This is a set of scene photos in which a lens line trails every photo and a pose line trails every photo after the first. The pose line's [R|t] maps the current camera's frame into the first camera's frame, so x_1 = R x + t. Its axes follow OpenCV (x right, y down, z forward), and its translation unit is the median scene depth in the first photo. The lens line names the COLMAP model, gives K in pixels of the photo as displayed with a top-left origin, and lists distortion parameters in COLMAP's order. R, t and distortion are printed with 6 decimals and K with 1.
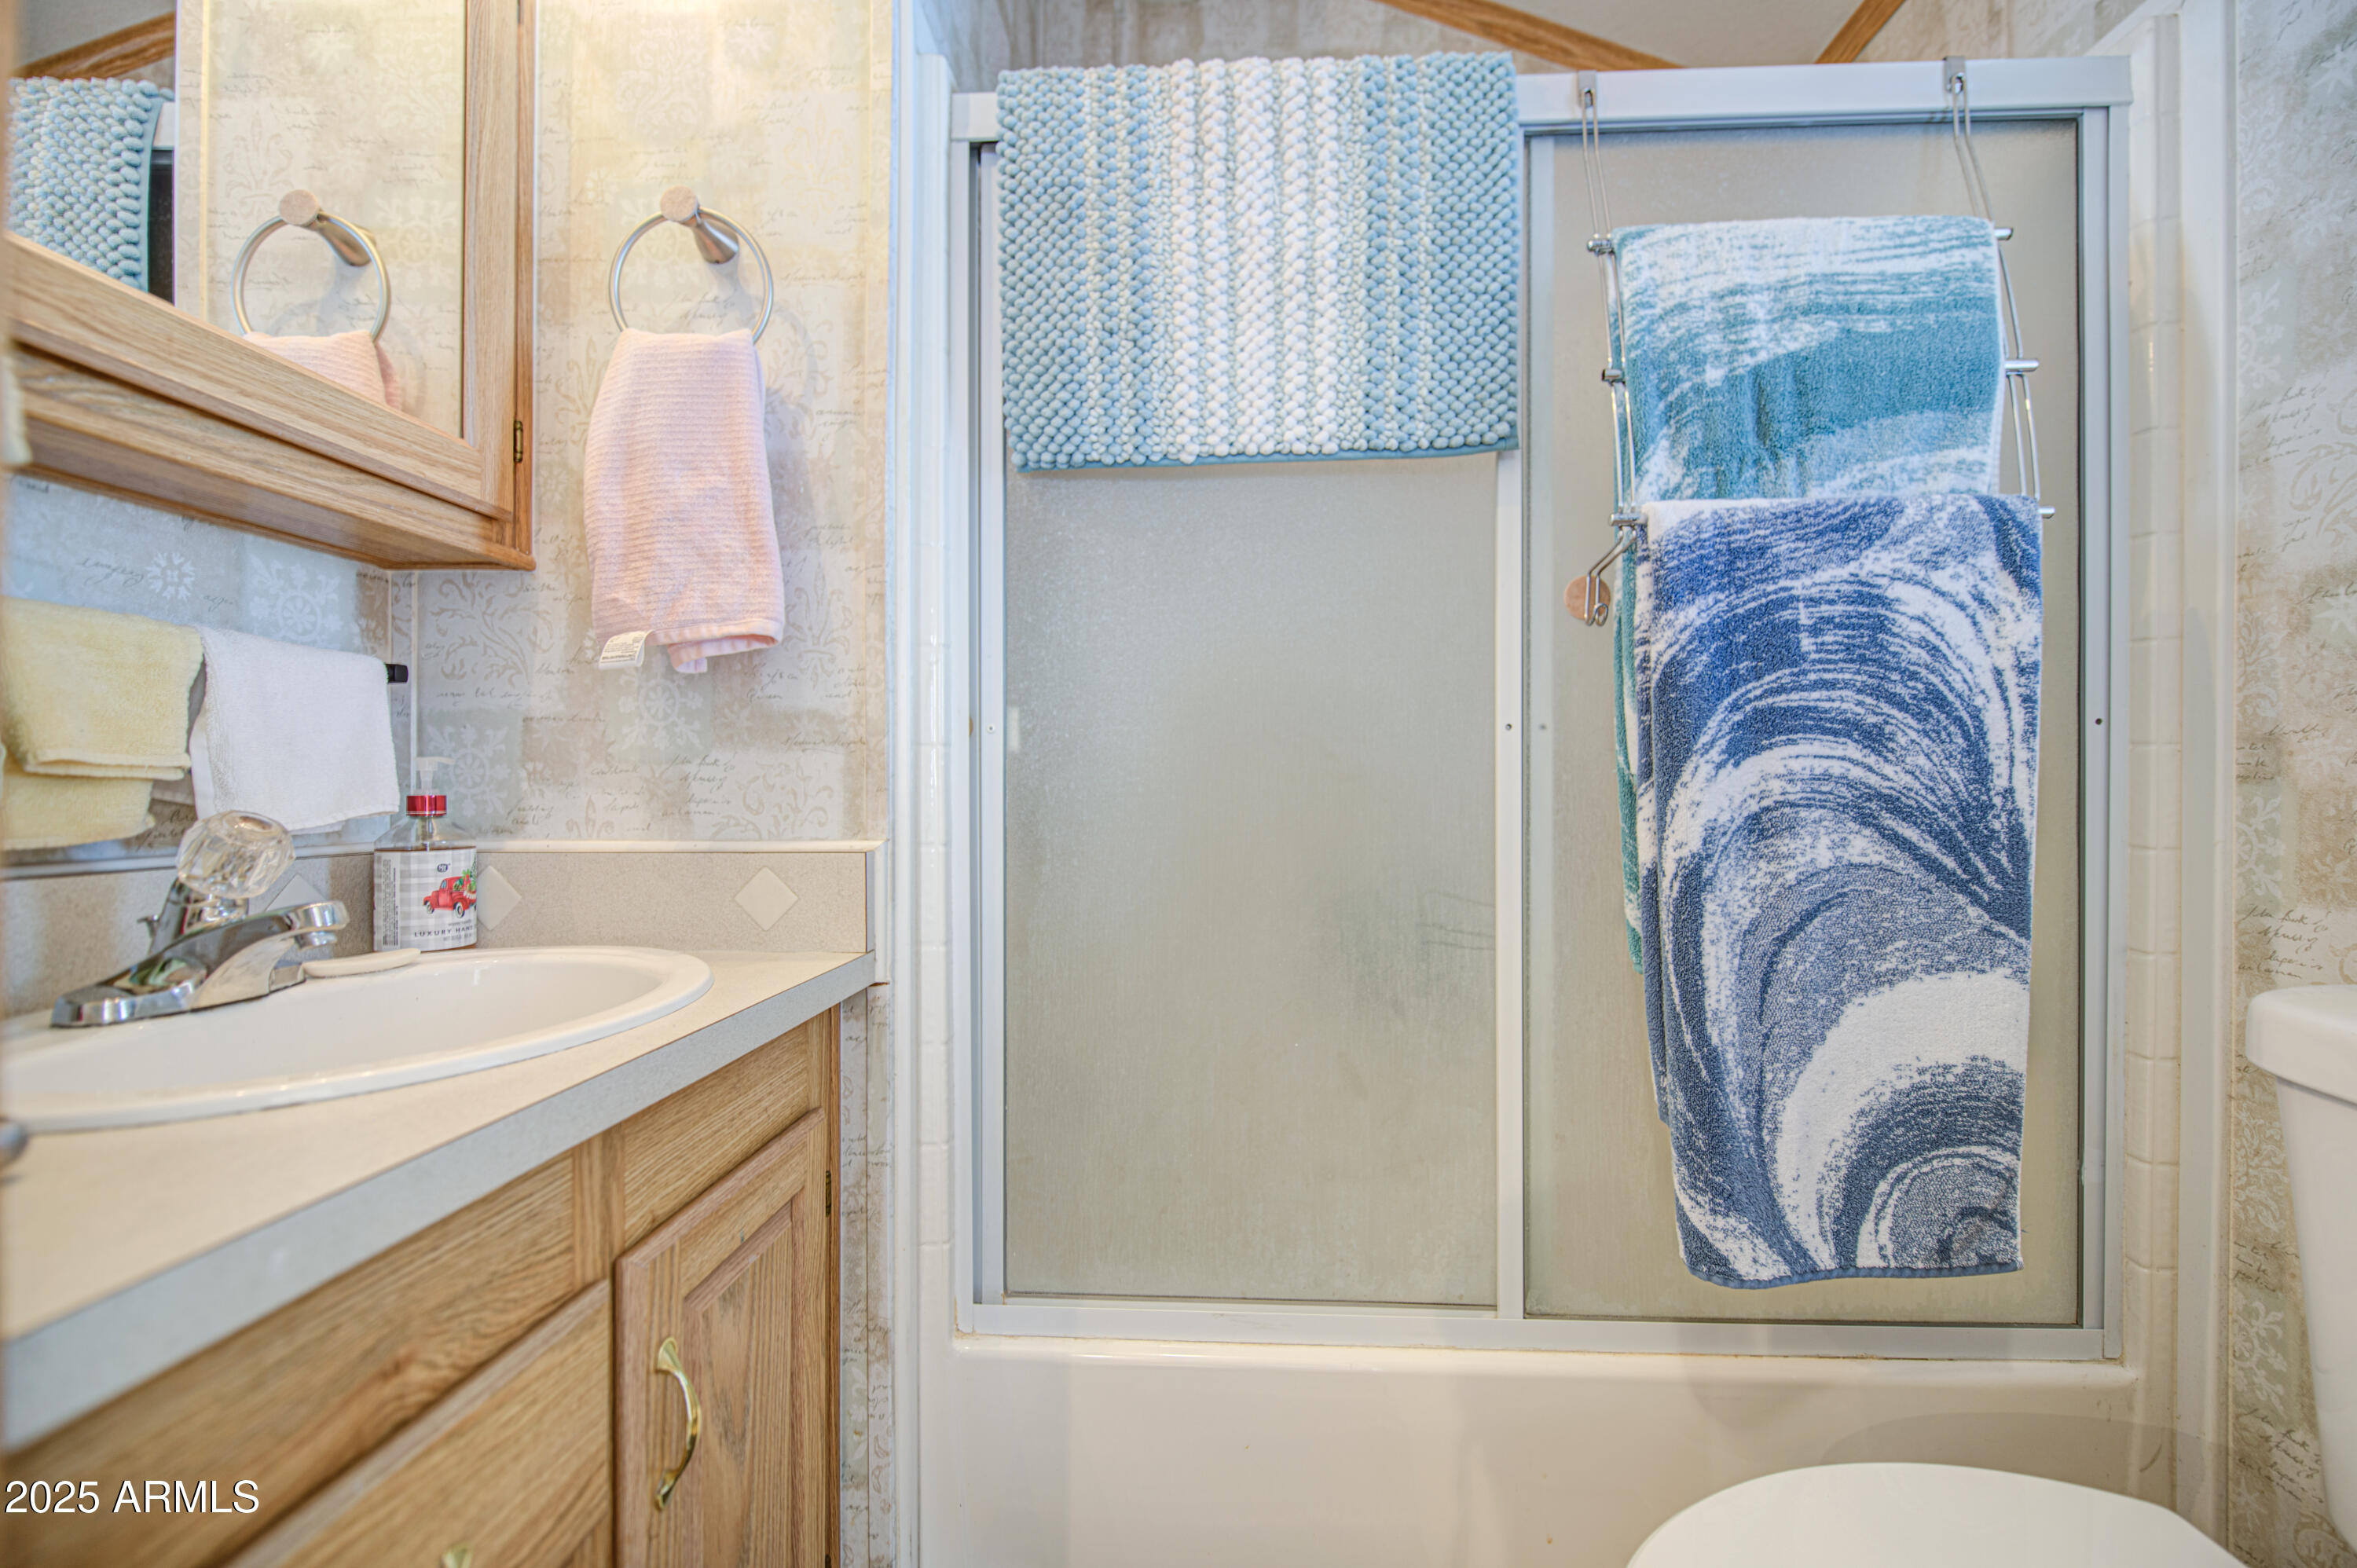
lens RADIAL K [[949.9, 0, 1190.0], [0, 949.9, 793.3], [0, 0, 1]] dist [-0.003706, -0.000937]
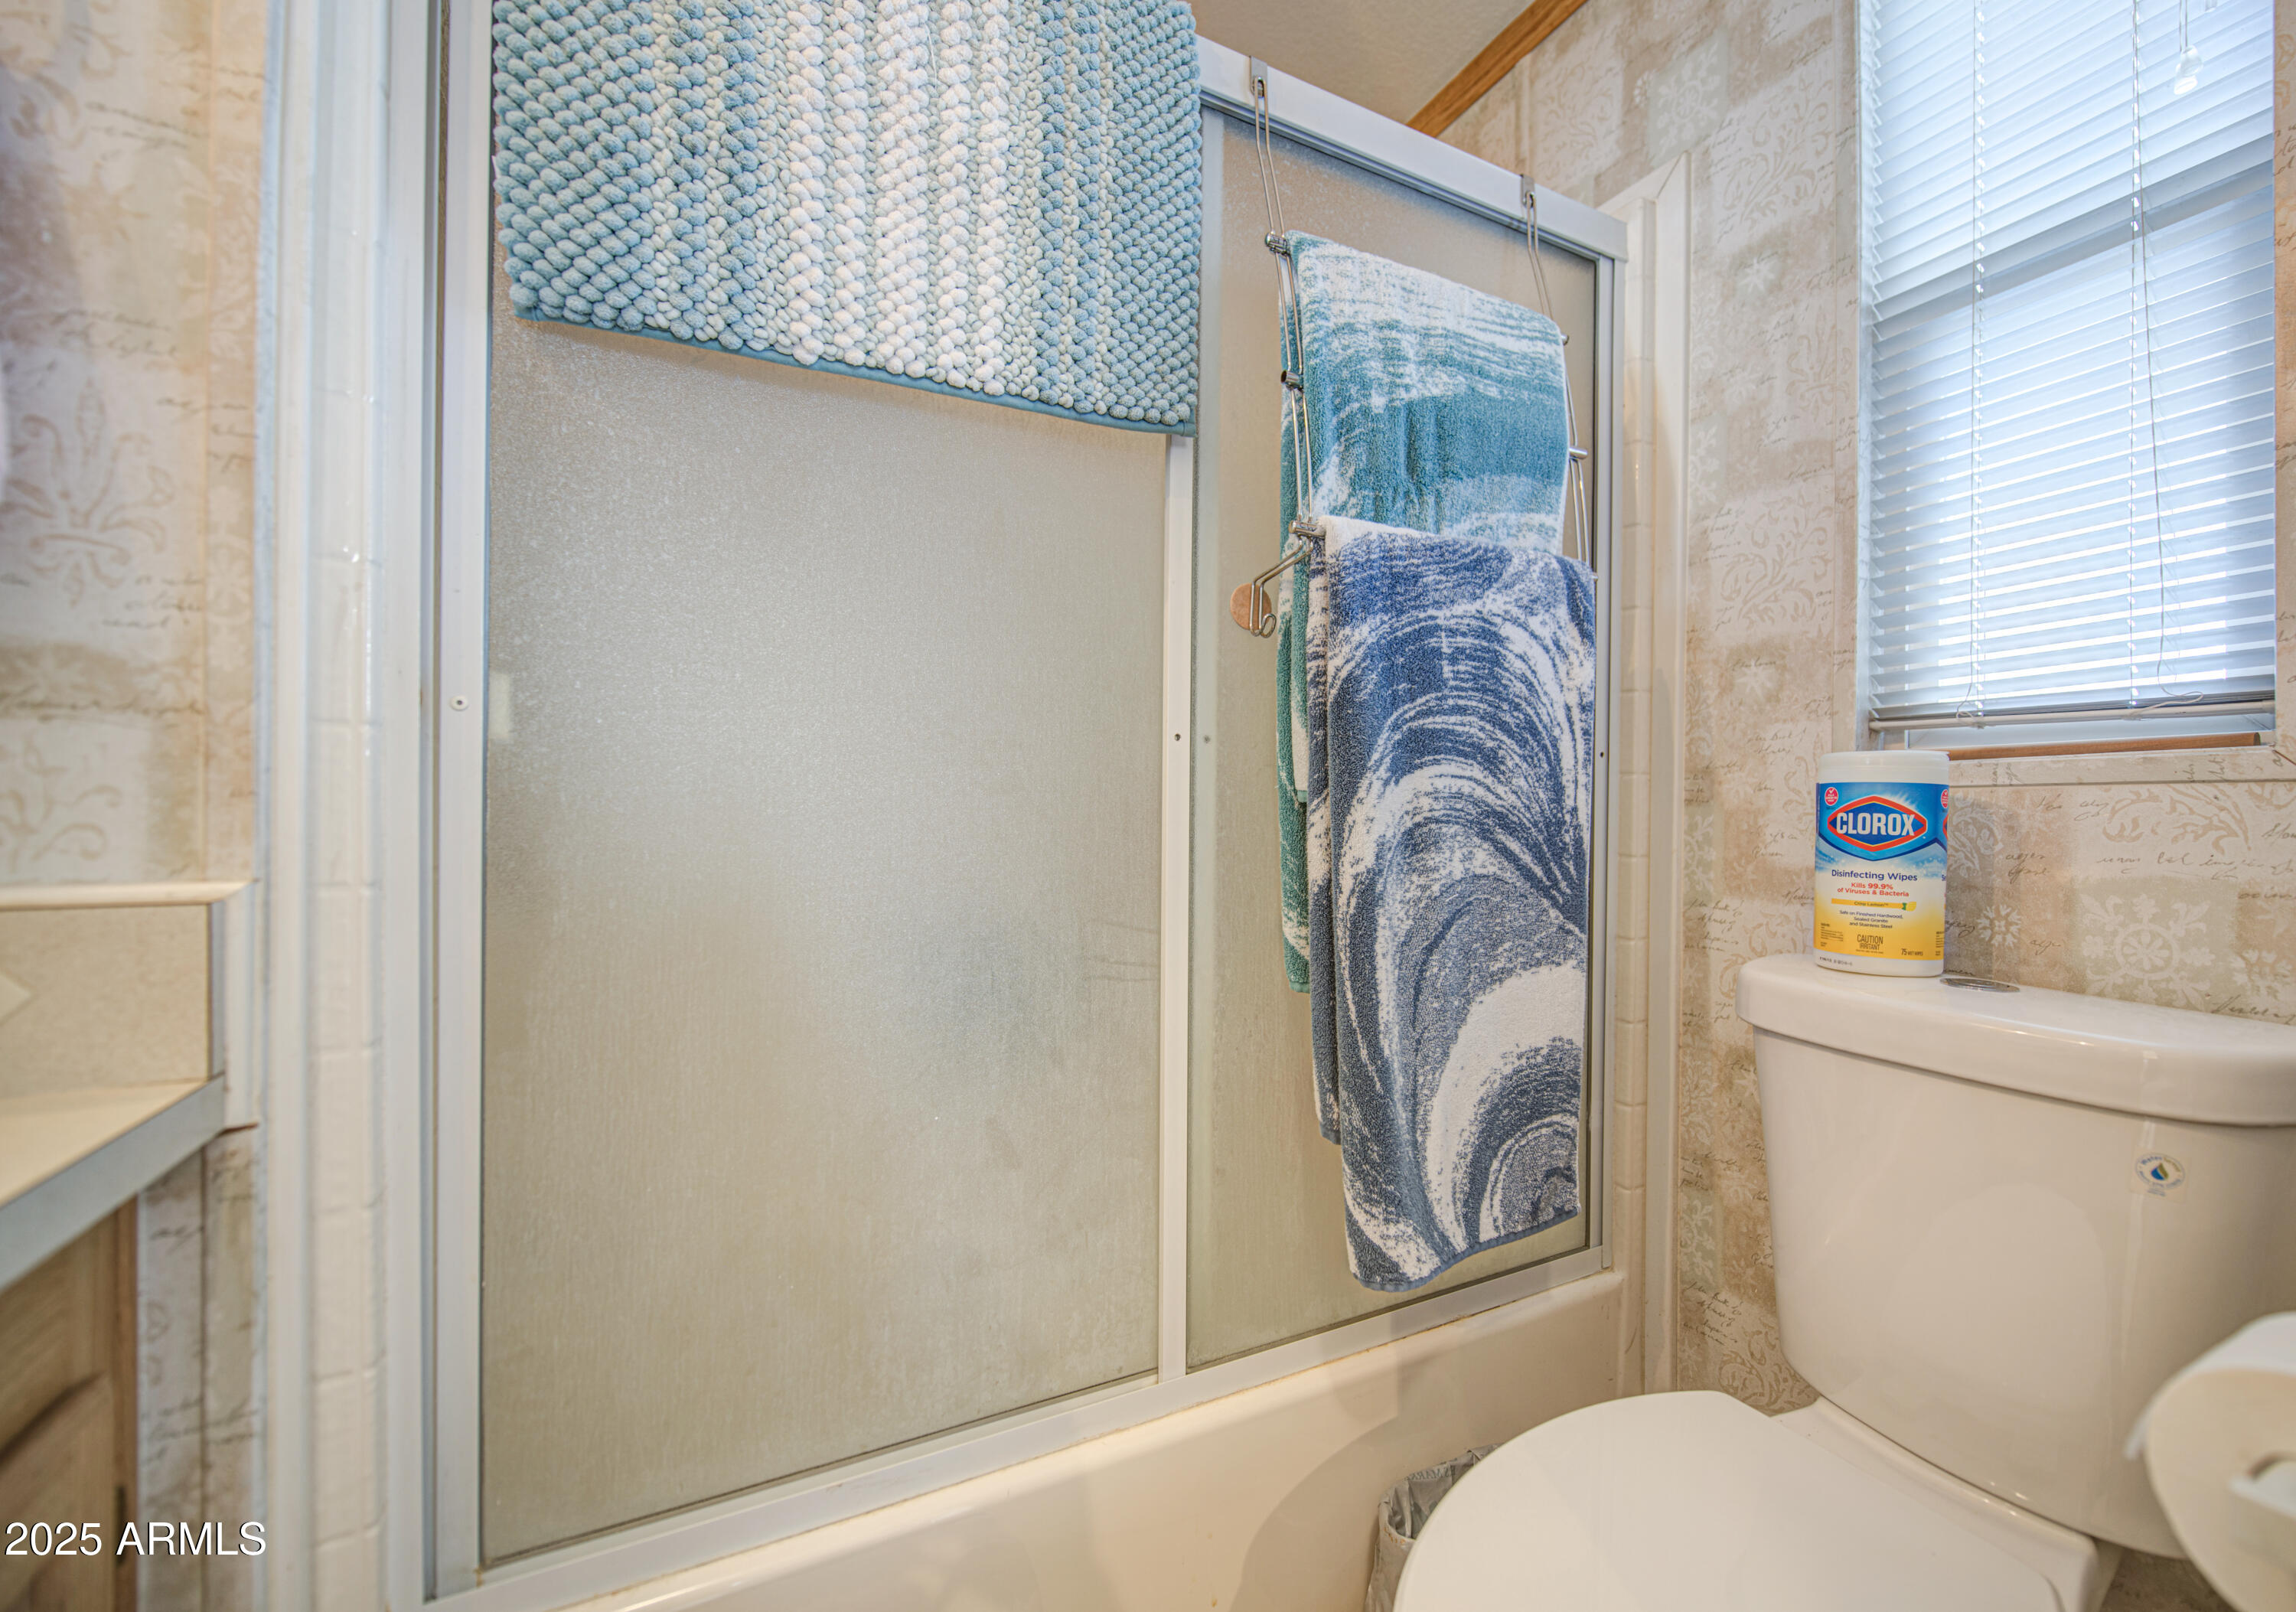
lens RADIAL K [[976.3, 0, 1233.8], [0, 976.3, 813.1], [0, 0, 1]] dist [0.001547, -0.004317]
pose [[0.846974, 0.005750, 0.531603, -0.137400], [-0.005513, 0.999983, -0.002033, 0.006473], [-0.531606, -0.001208, 0.846991, 0.188268]]
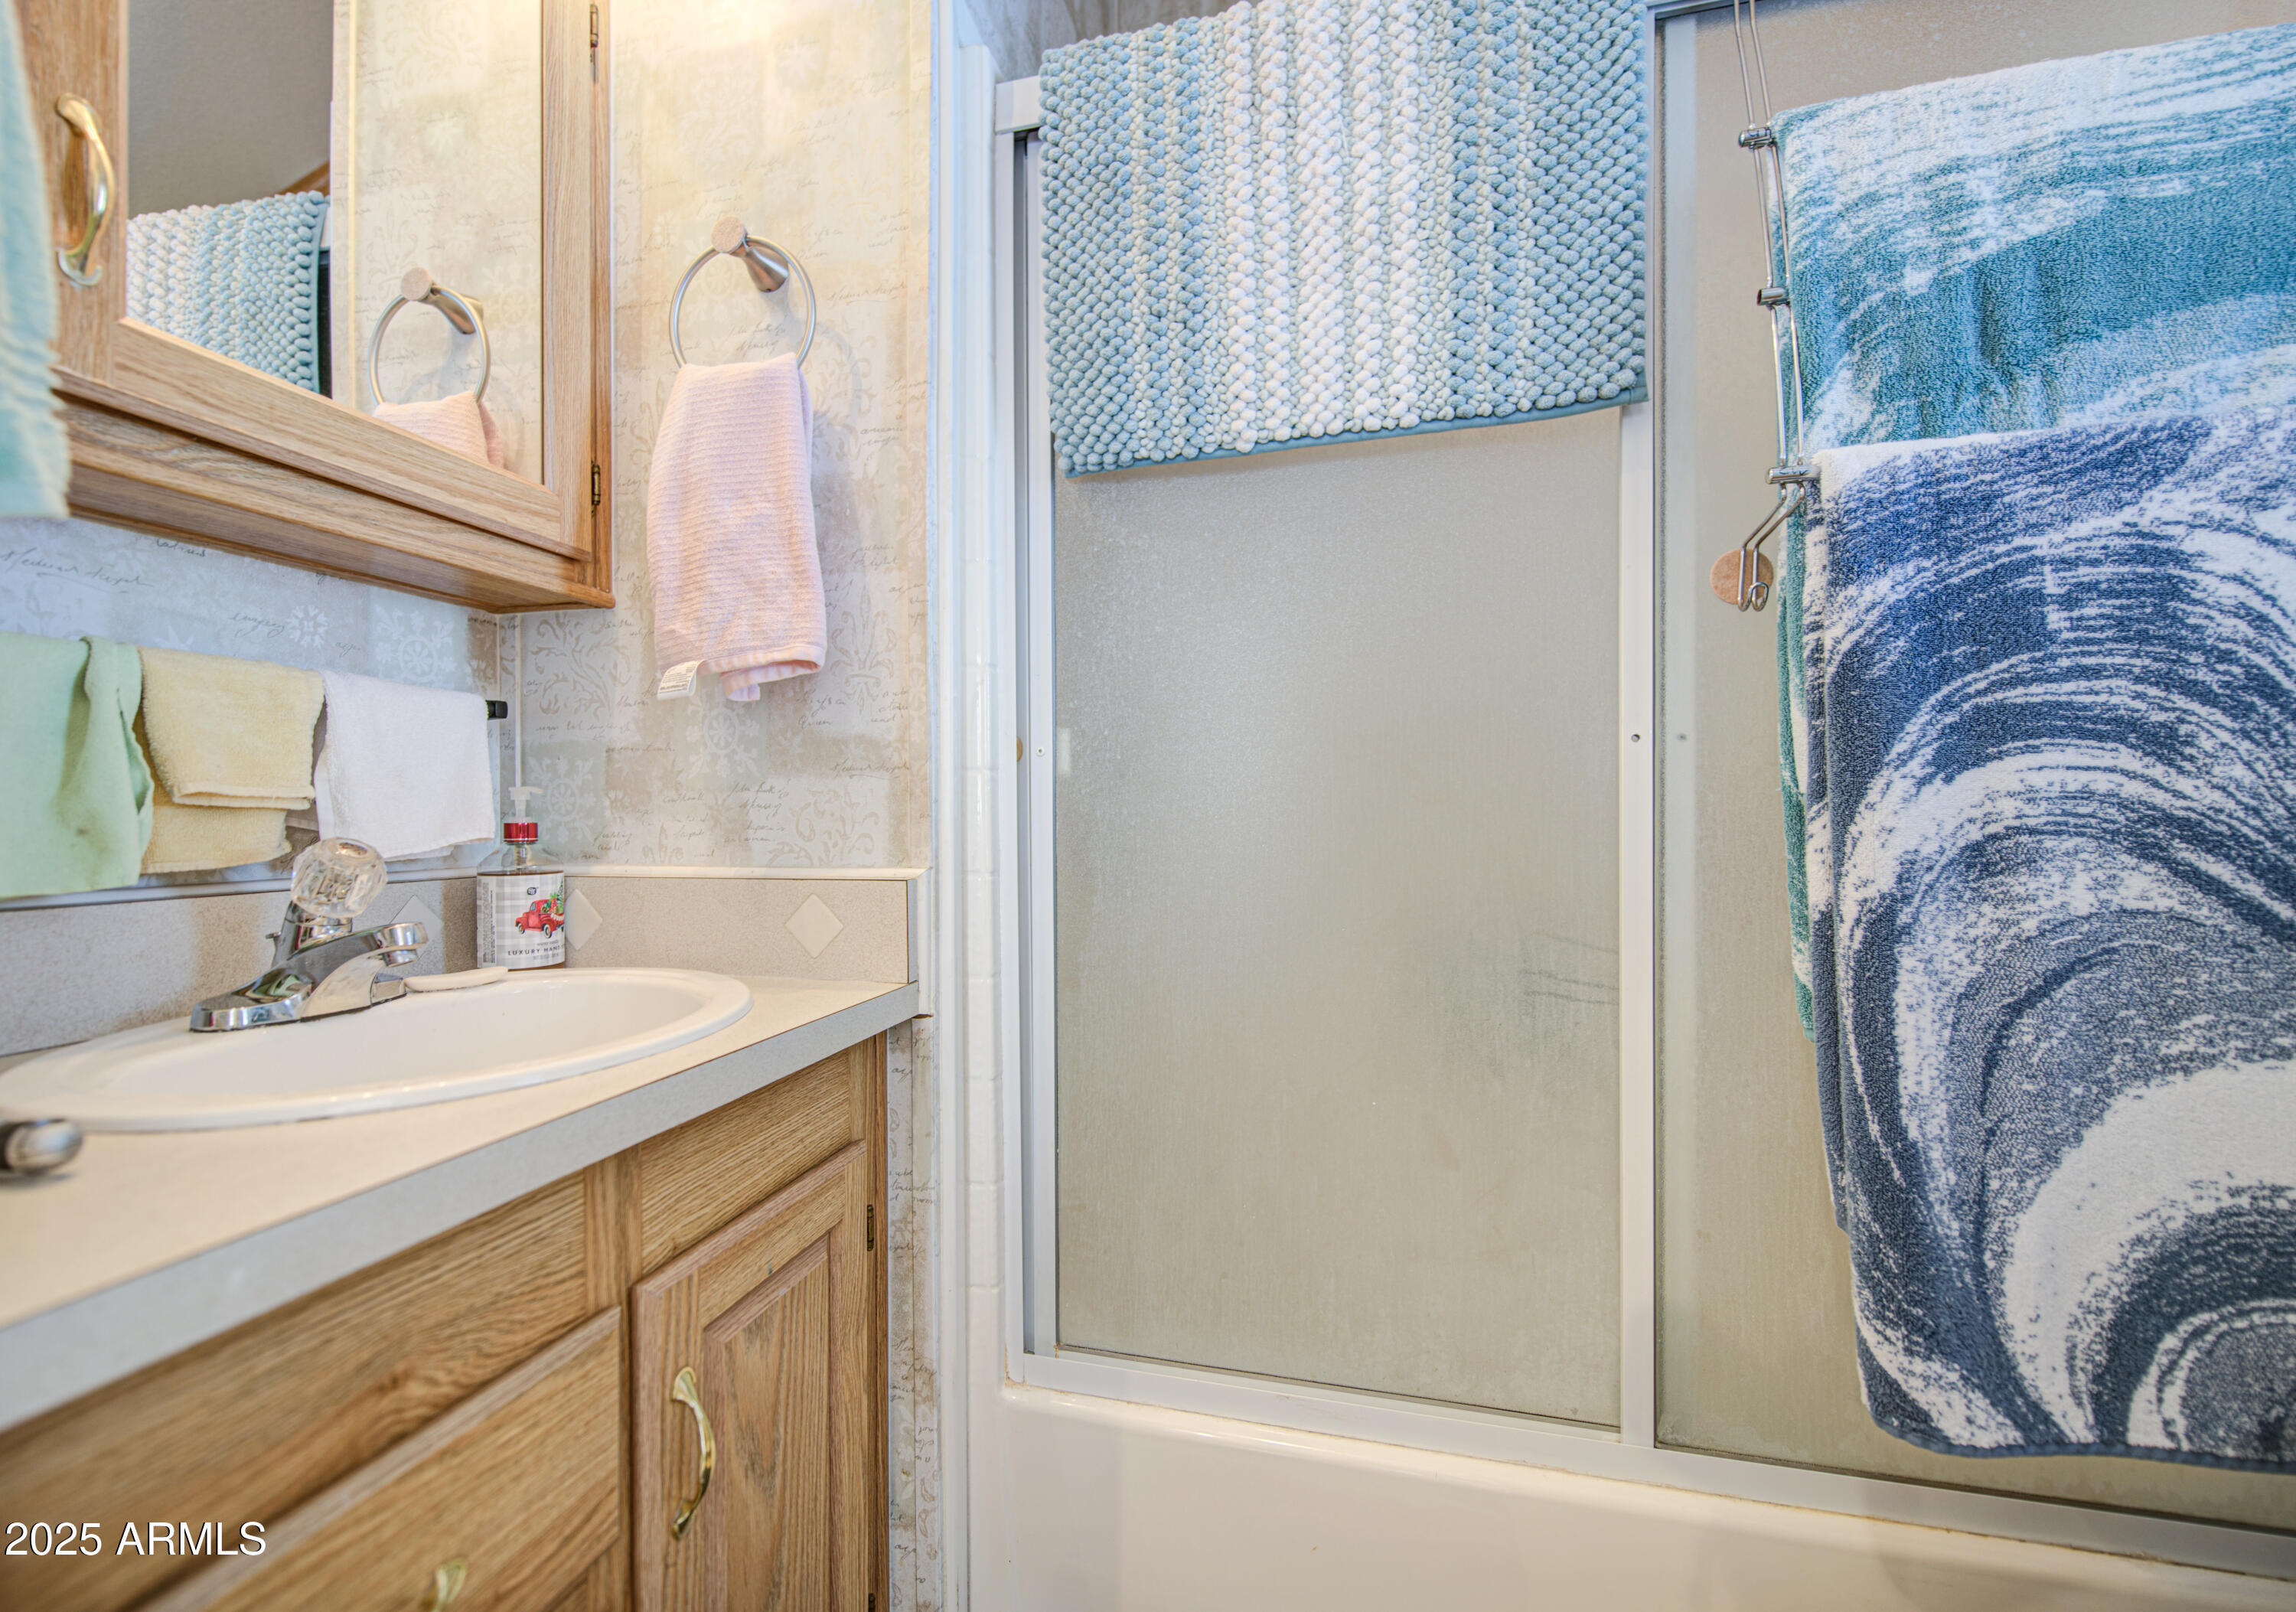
lens RADIAL K [[973.7, 0, 1097.7], [0, 973.7, 827.8], [0, 0, 1]] dist [-0.004045, -0.001512]
pose [[0.976141, -0.001177, -0.217132, 0.068117], [0.003133, 0.999958, 0.008661, 0.000029], [0.217113, -0.009134, 0.976104, 0.073665]]
